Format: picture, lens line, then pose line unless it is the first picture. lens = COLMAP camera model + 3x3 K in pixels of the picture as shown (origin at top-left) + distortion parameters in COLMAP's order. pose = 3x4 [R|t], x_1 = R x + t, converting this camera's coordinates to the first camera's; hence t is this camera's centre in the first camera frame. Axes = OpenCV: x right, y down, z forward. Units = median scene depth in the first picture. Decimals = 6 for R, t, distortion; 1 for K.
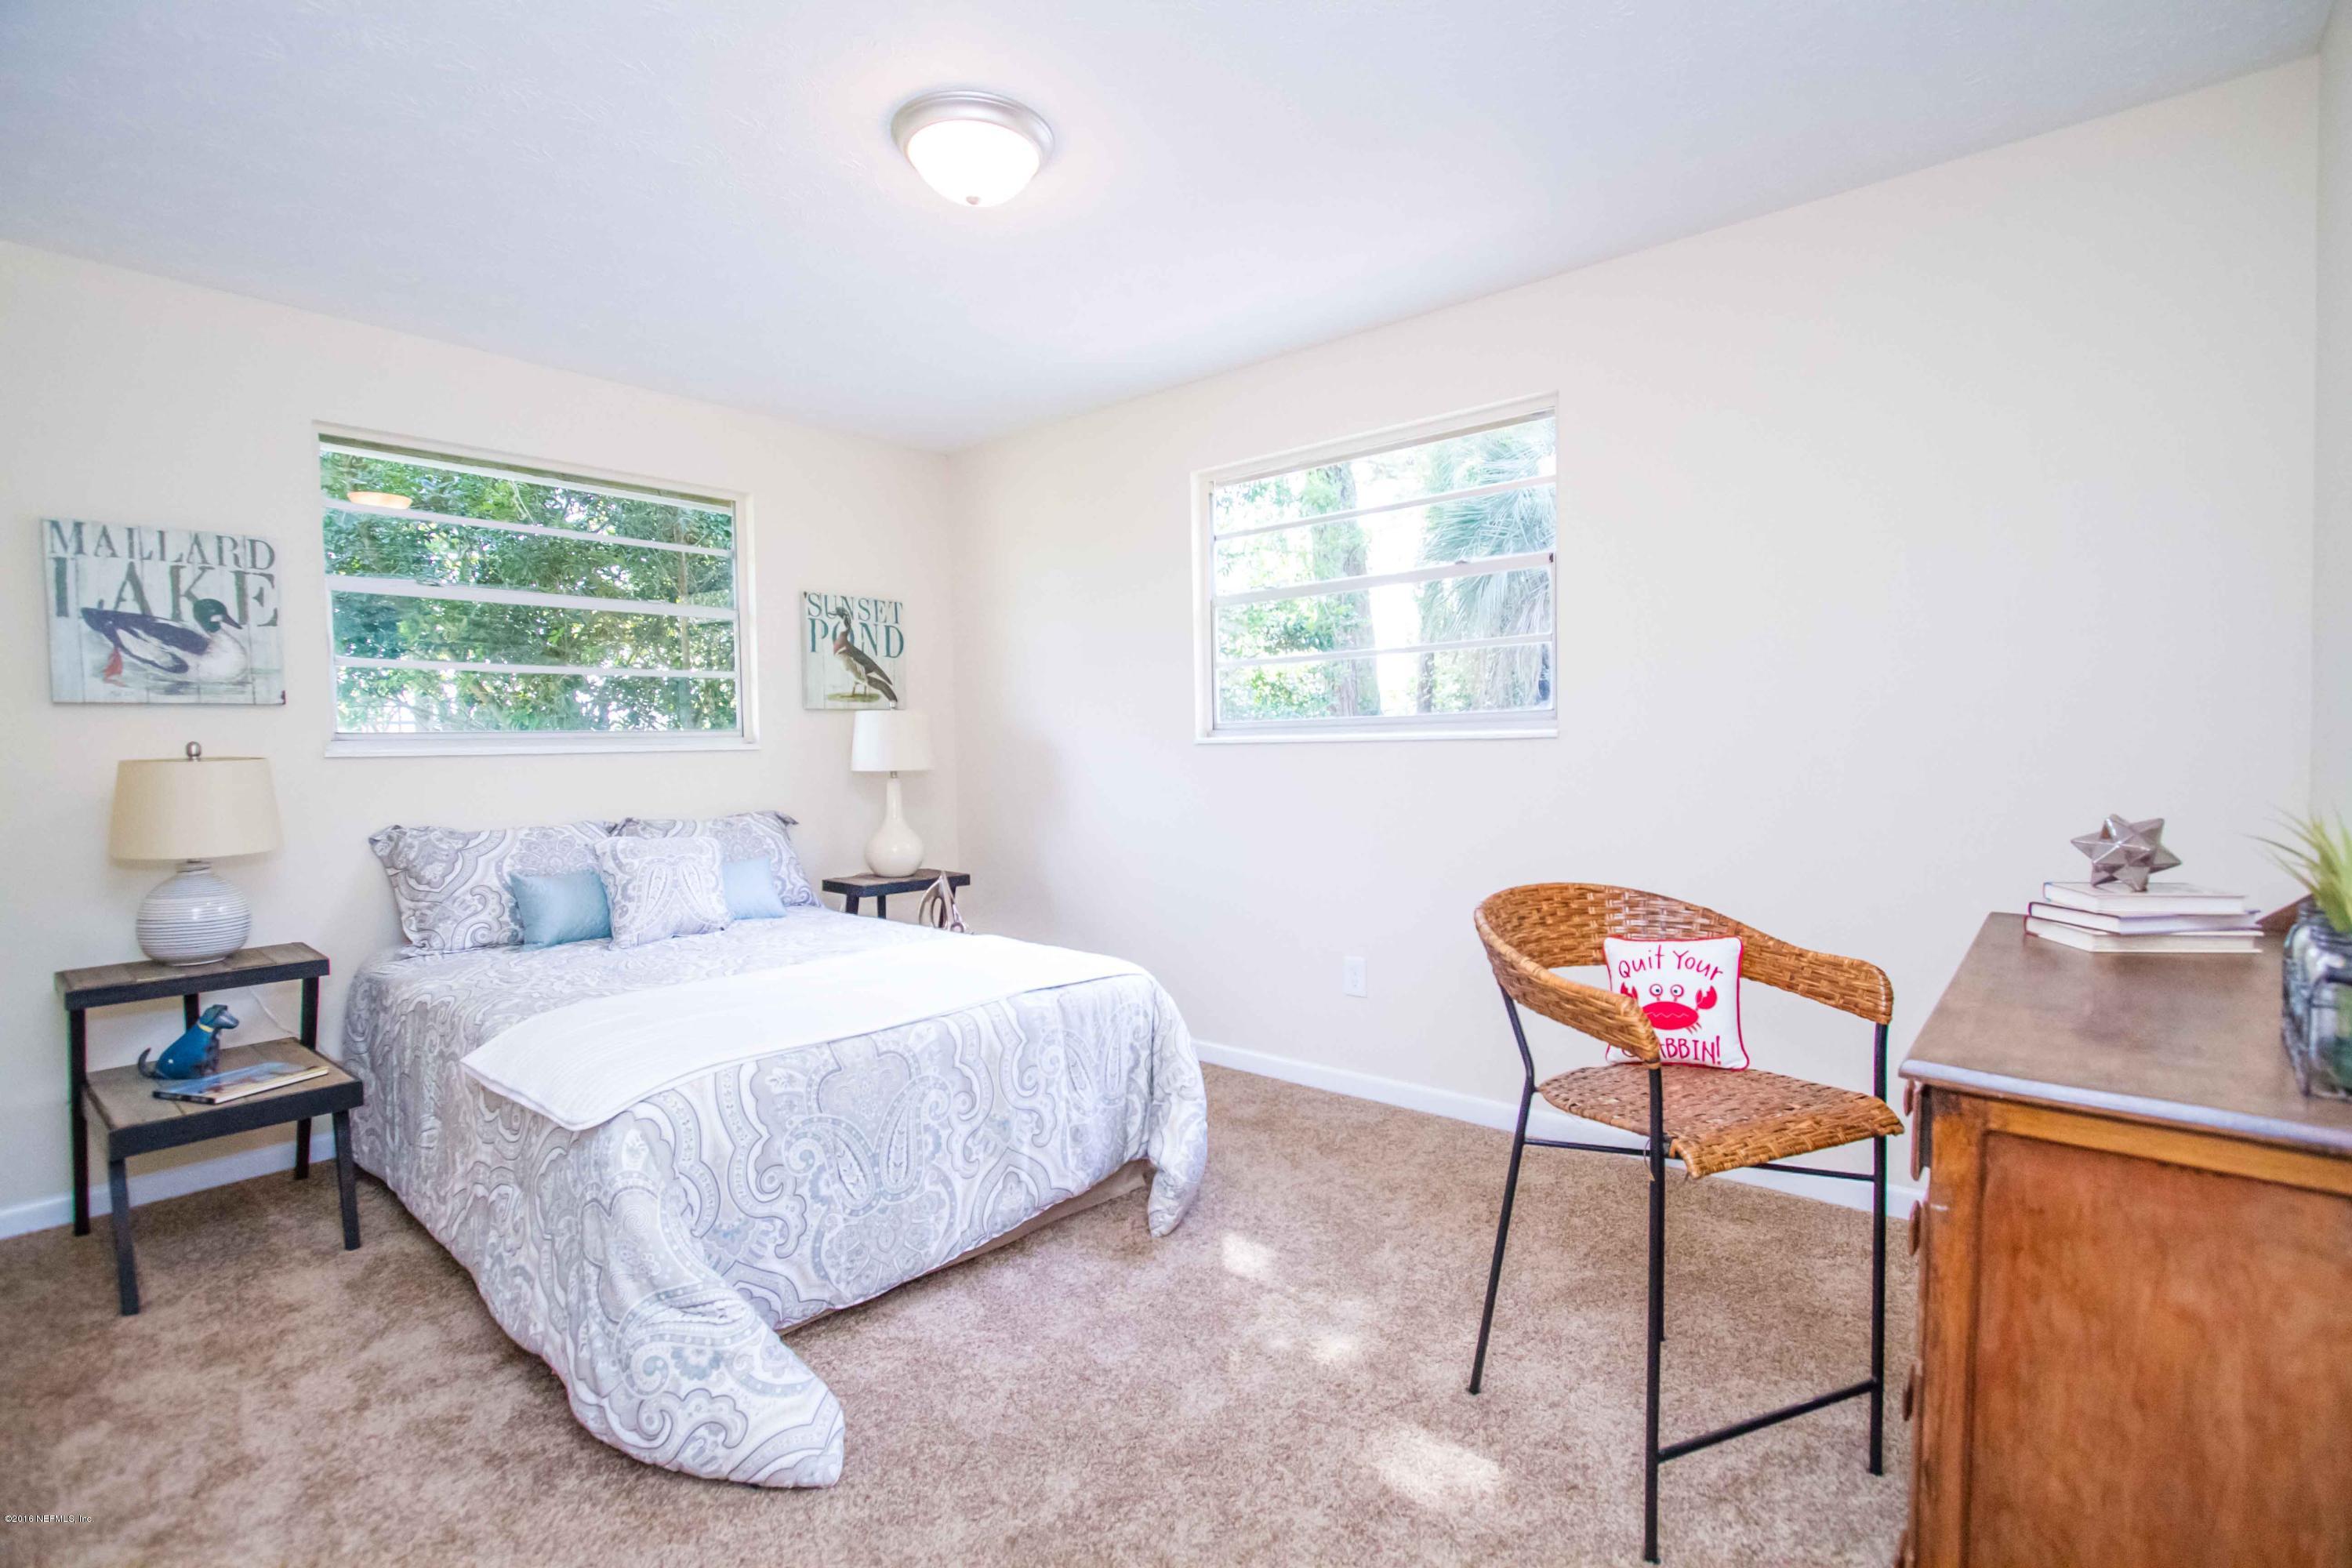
lens RADIAL K [[1090.5, 0, 1174.9], [0, 1090.5, 787.3], [0, 0, 1]] dist [-0.003487, -0.000350]
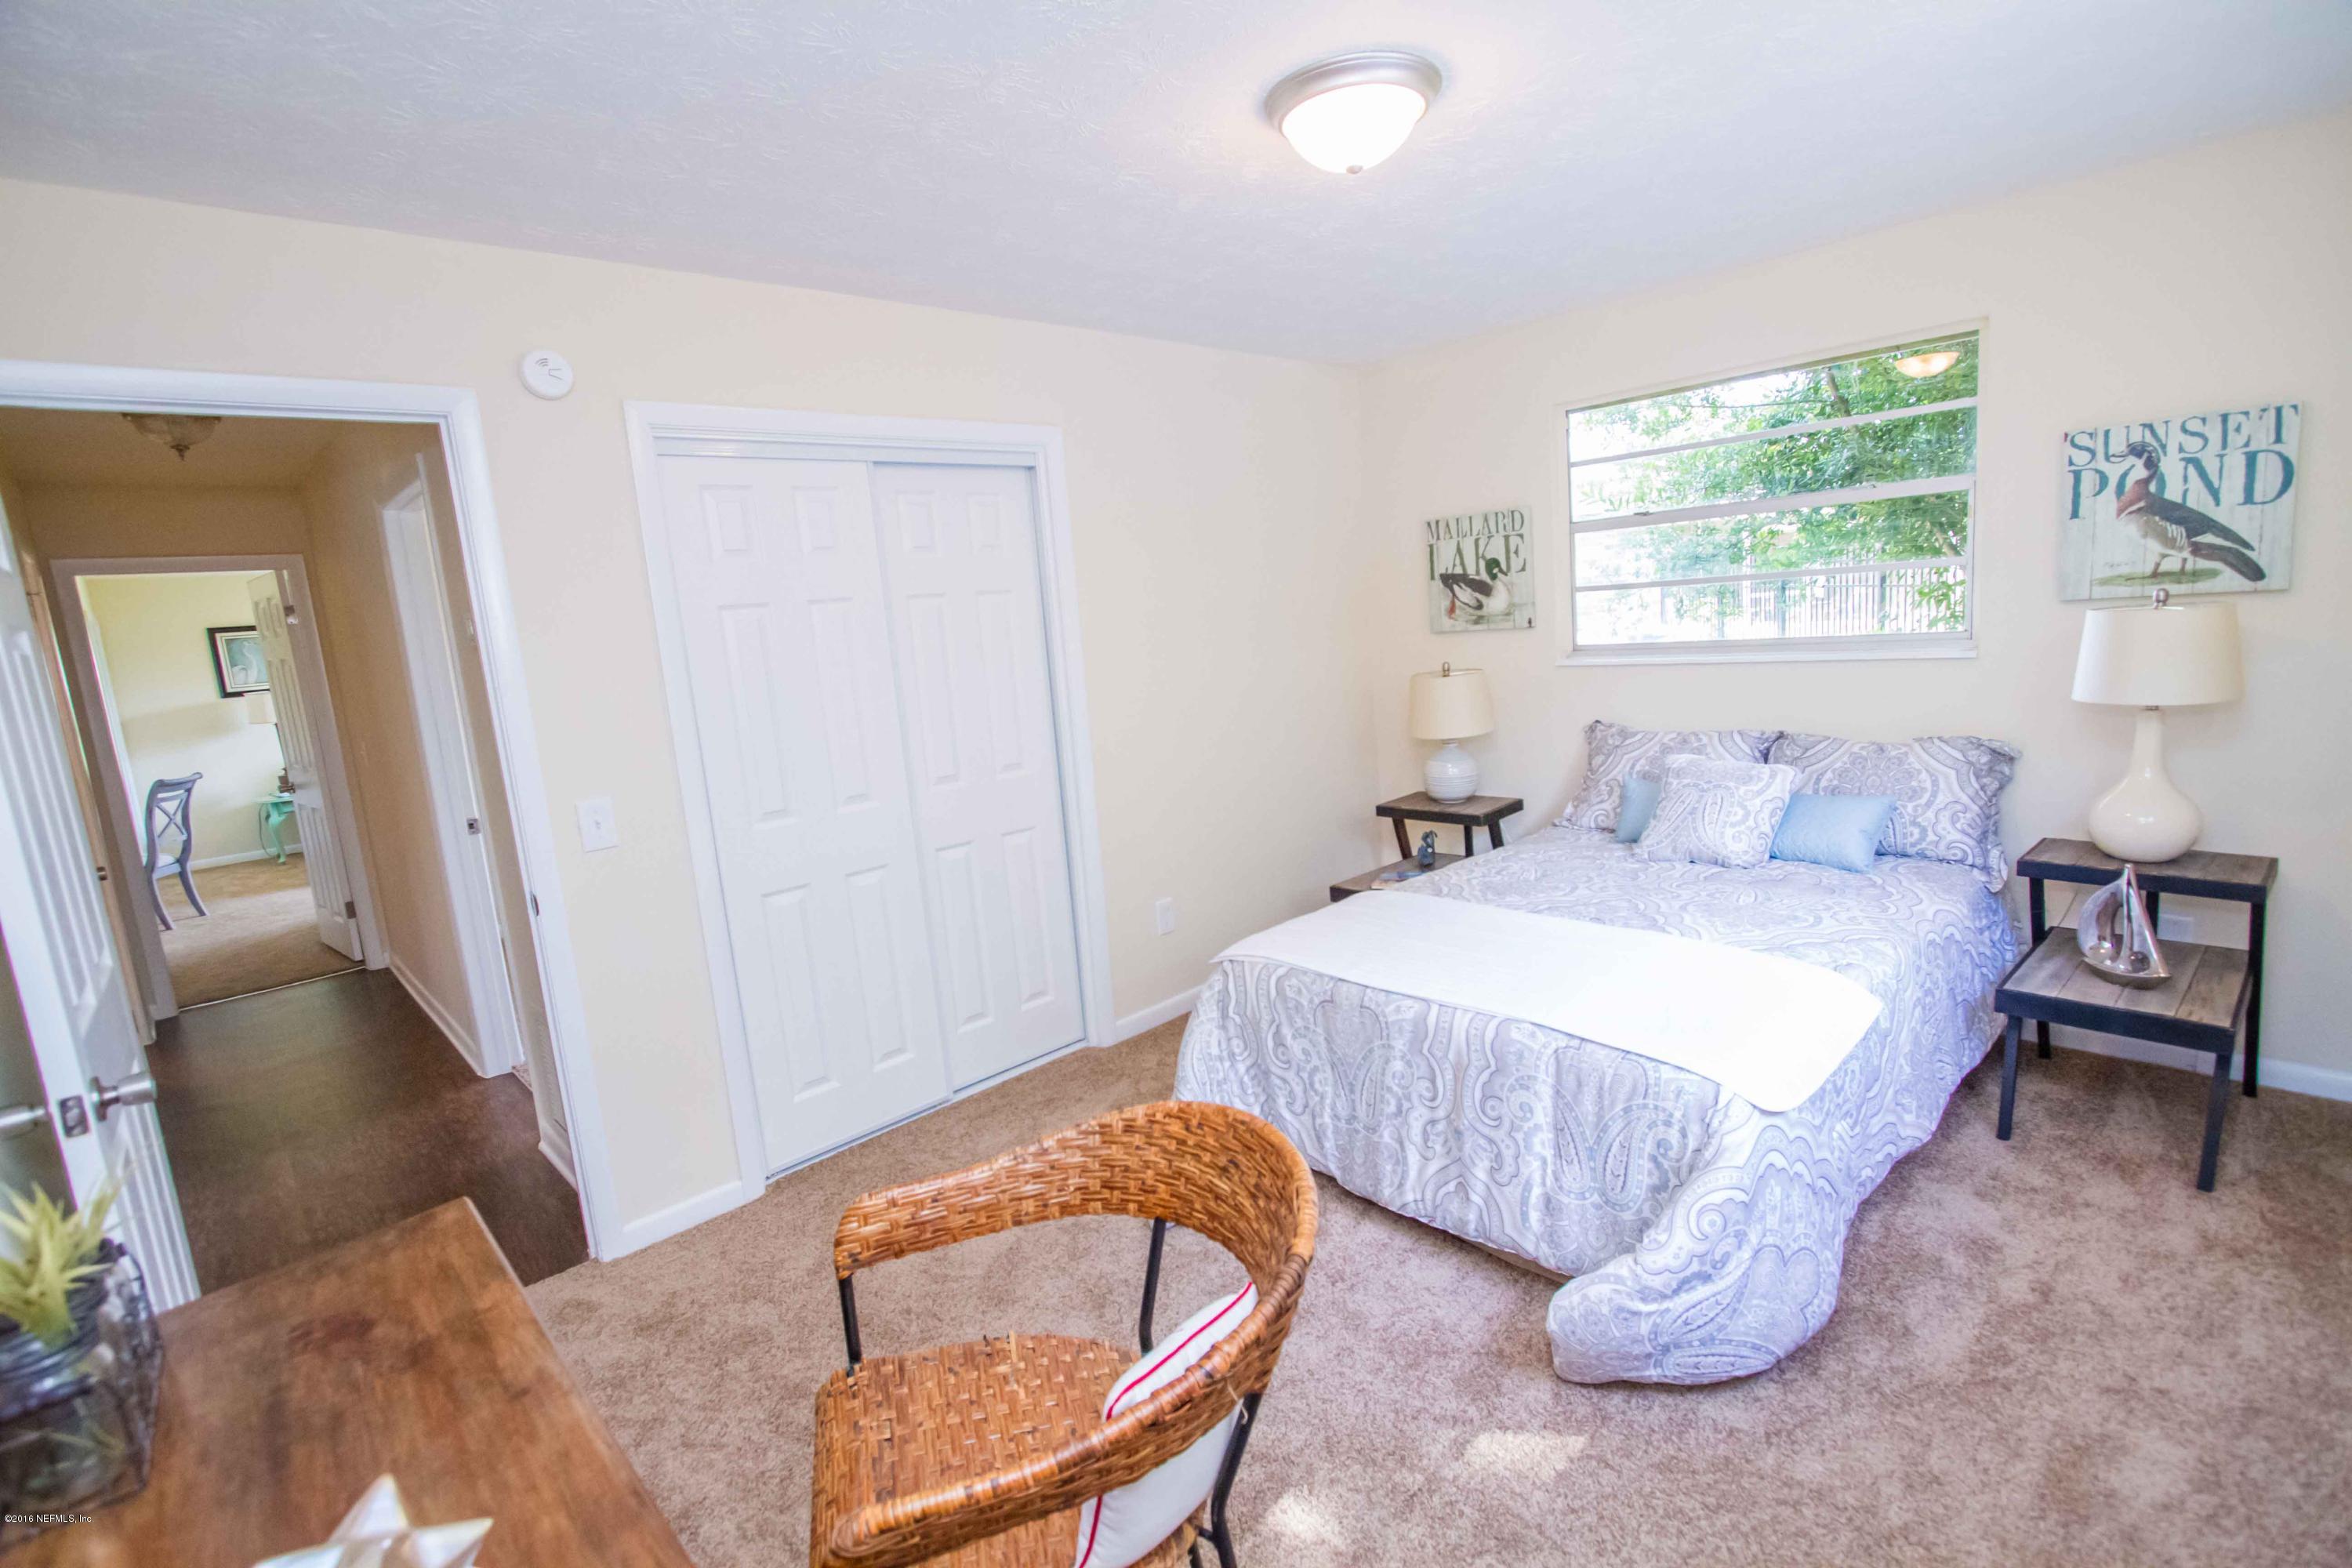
lens RADIAL K [[1090.5, 0, 1176.0], [0, 1090.5, 783.4], [0, 0, 1]] dist [-0.003487, -0.000350]
pose [[-0.100887, 0.184328, -0.977673, 0.642010], [0.043131, 0.982573, 0.180801, -0.157096], [0.993963, -0.023928, -0.107079, 0.719793]]
